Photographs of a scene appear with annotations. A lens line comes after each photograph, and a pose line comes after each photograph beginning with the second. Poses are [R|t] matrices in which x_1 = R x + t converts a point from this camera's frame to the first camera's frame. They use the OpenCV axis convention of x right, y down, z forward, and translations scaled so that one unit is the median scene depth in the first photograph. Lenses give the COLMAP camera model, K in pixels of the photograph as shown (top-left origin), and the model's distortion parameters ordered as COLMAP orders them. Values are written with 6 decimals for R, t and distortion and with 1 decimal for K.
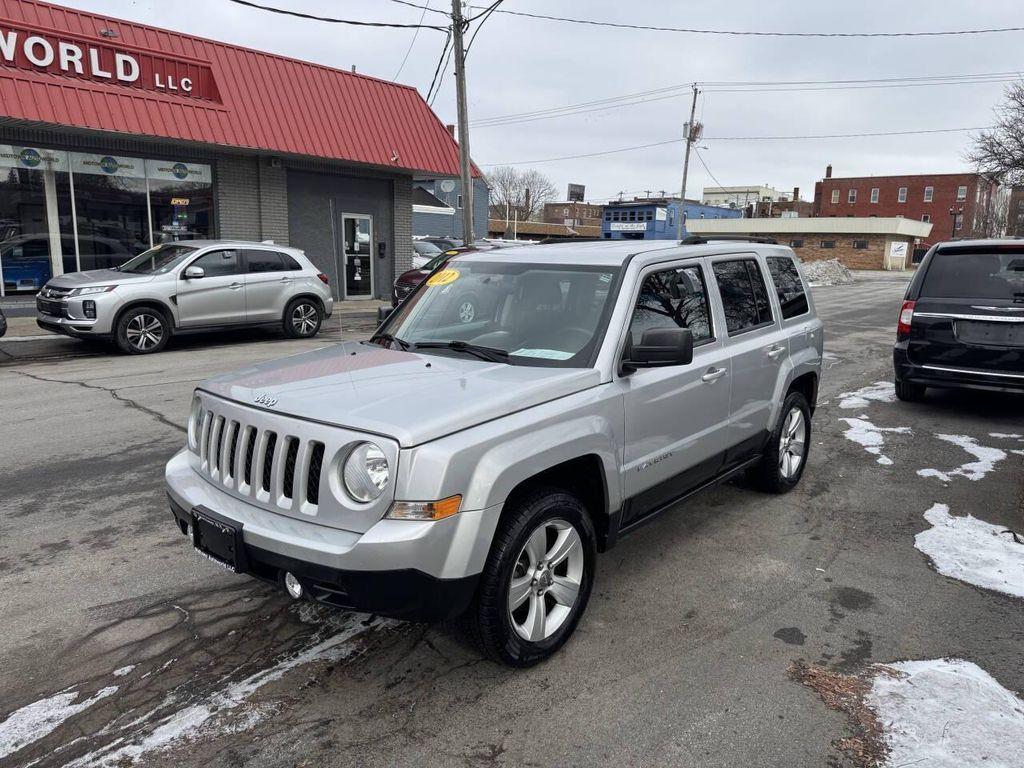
lens RADIAL K [[712.9, 0, 513.0], [0, 712.9, 382.5], [0, 0, 1]] dist [0.019751, -0.017464]
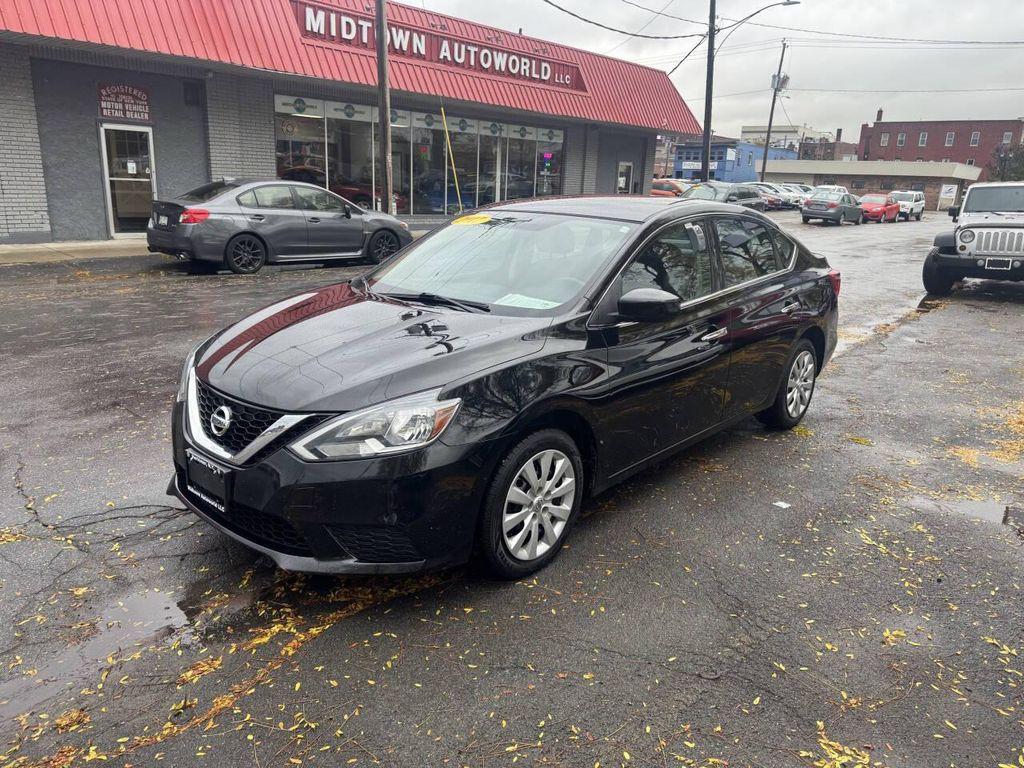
lens RADIAL K [[712.9, 0, 516.1], [0, 712.9, 368.6], [0, 0, 1]] dist [0.019751, -0.017464]
pose [[0.999664, 0.024414, -0.008655, -0.121614], [-0.023733, 0.997153, 0.071573, 0.023316], [0.010377, -0.071344, 0.997398, -0.135487]]
